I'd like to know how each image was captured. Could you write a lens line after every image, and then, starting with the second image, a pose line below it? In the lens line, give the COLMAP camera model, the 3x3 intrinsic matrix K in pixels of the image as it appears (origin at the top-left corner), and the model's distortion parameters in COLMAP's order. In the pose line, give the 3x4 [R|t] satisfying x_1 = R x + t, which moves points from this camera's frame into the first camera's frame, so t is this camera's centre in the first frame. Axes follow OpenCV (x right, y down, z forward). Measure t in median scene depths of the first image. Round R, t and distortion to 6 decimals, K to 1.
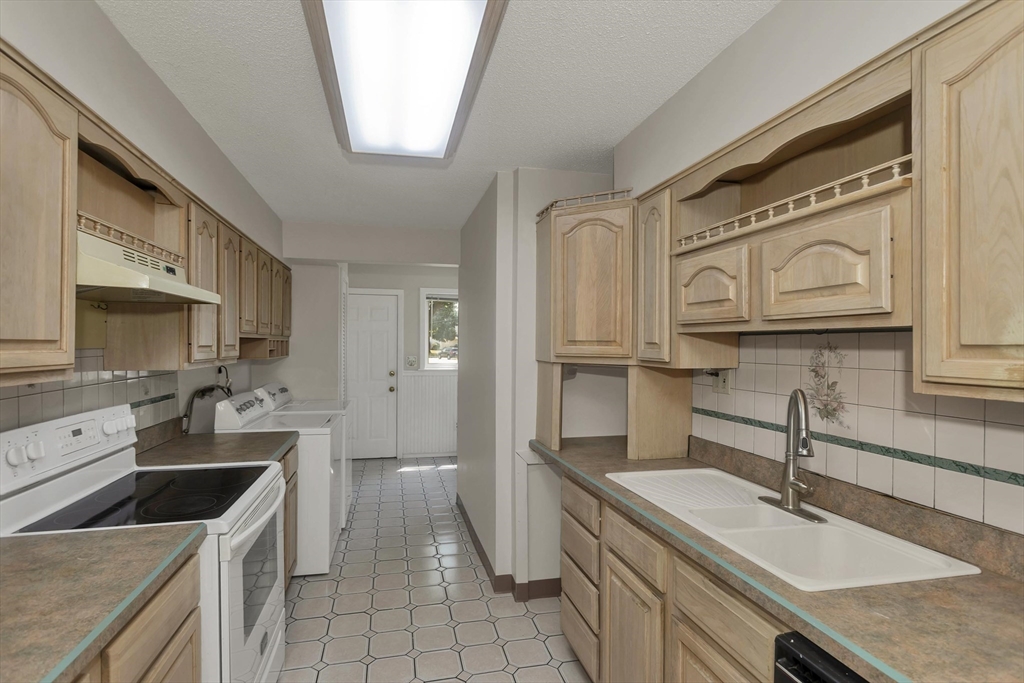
lens RADIAL K [[493.5, 0, 514.9], [0, 493.5, 345.3], [0, 0, 1]] dist [0.006763, -0.001029]
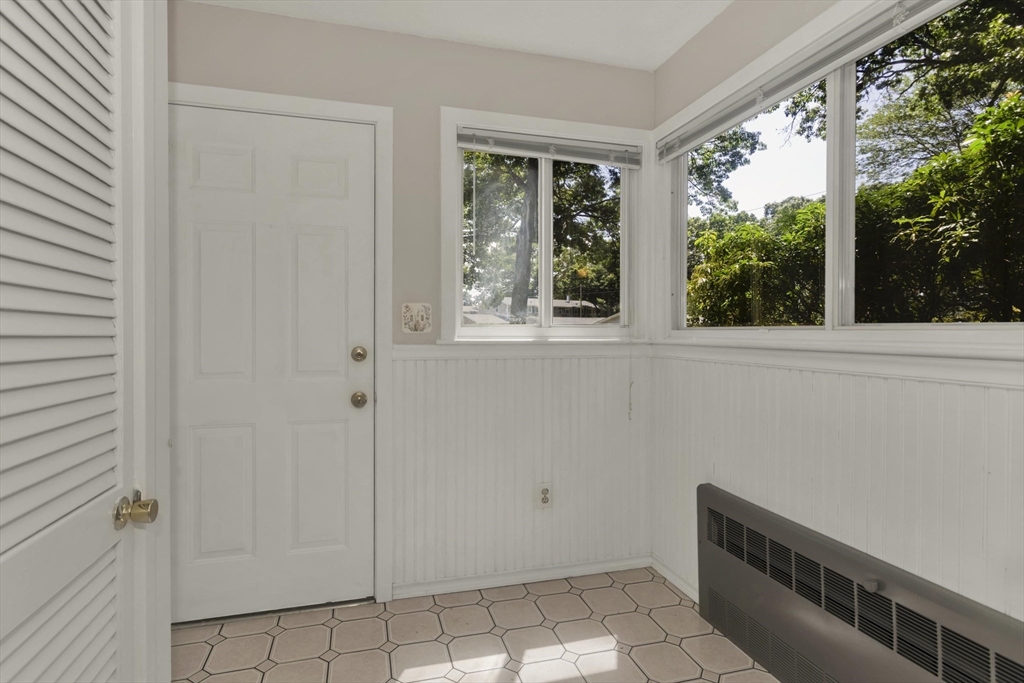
lens RADIAL K [[493.5, 0, 498.5], [0, 493.5, 333.0], [0, 0, 1]] dist [0.006763, -0.001029]
pose [[0.999787, -0.005866, 0.019784, -0.394208], [0.005746, 0.999965, 0.006086, 0.102316], [-0.019819, -0.005971, 0.999786, 1.625053]]
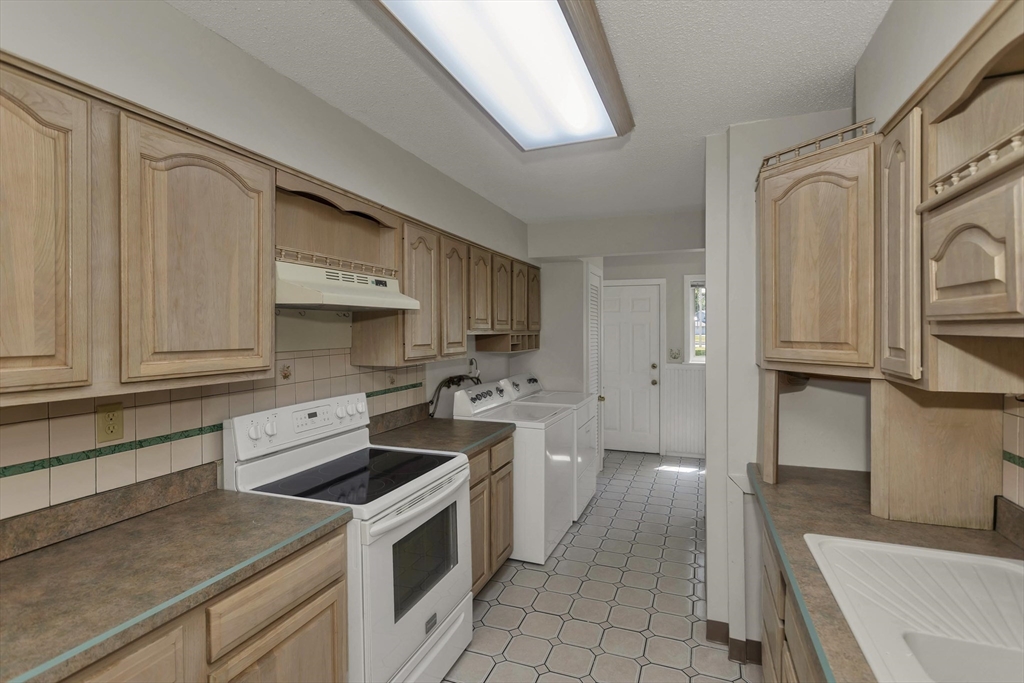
lens RADIAL K [[493.5, 0, 536.8], [0, 493.5, 332.6], [0, 0, 1]] dist [0.006763, -0.001029]
pose [[0.837783, -0.003751, -0.545991, 0.211273], [0.005141, 0.999986, 0.001018, -0.025474], [0.545979, -0.003659, 0.837791, 0.167595]]
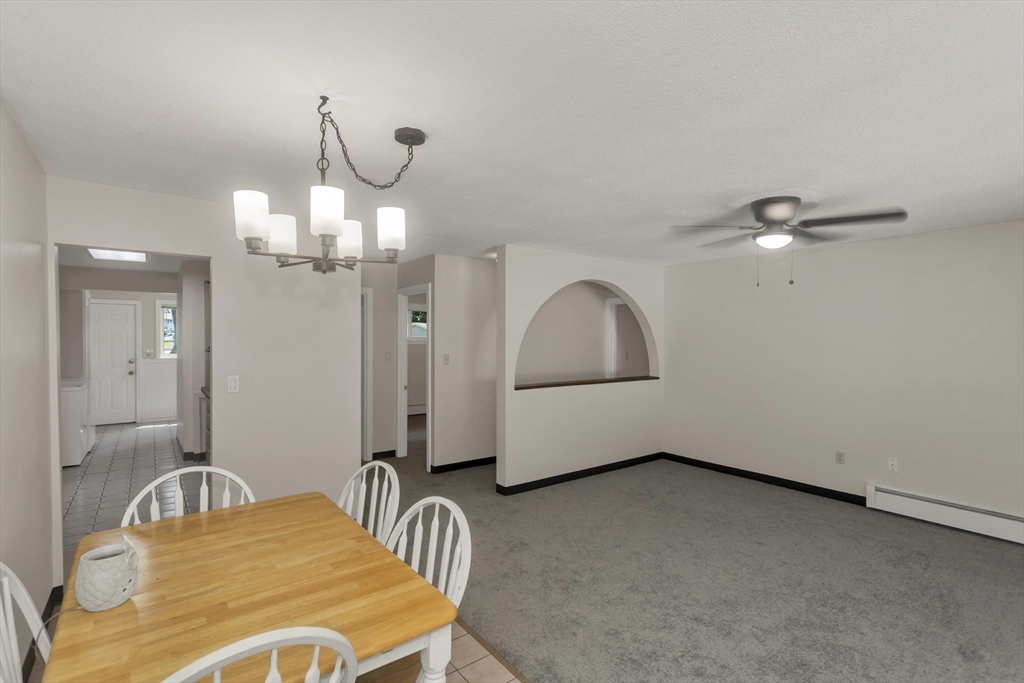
lens RADIAL K [[493.5, 0, 516.5], [0, 493.5, 337.6], [0, 0, 1]] dist [0.006763, -0.001029]
pose [[0.925898, -0.007659, 0.377697, 0.557517], [0.006334, 0.999969, 0.004750, -0.023002], [-0.377721, -0.002006, 0.925917, -1.696599]]
